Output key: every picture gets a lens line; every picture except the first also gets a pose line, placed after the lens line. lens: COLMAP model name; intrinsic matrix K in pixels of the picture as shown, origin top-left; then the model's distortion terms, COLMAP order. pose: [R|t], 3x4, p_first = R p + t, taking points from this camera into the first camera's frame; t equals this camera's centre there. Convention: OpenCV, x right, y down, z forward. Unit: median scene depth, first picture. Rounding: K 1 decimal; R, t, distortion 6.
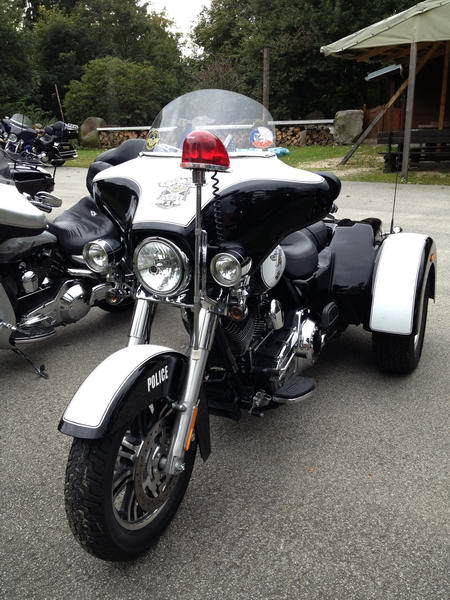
lens RADIAL K [[563.9, 0, 225.0], [0, 563.9, 300.0], [0, 0, 1]] dist [0.091439, -0.168397]
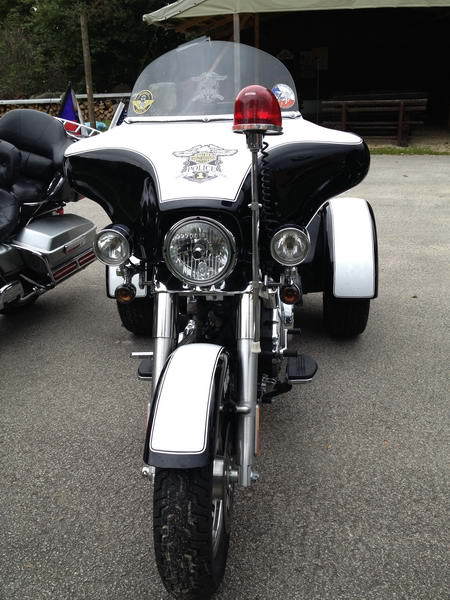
lens RADIAL K [[563.9, 0, 225.0], [0, 563.9, 300.0], [0, 0, 1]] dist [0.091439, -0.168397]
pose [[0.941893, -0.123770, 0.312280, -0.341051], [0.111397, 0.992127, 0.057229, -0.029579], [-0.316905, -0.019117, 0.948265, 0.174804]]
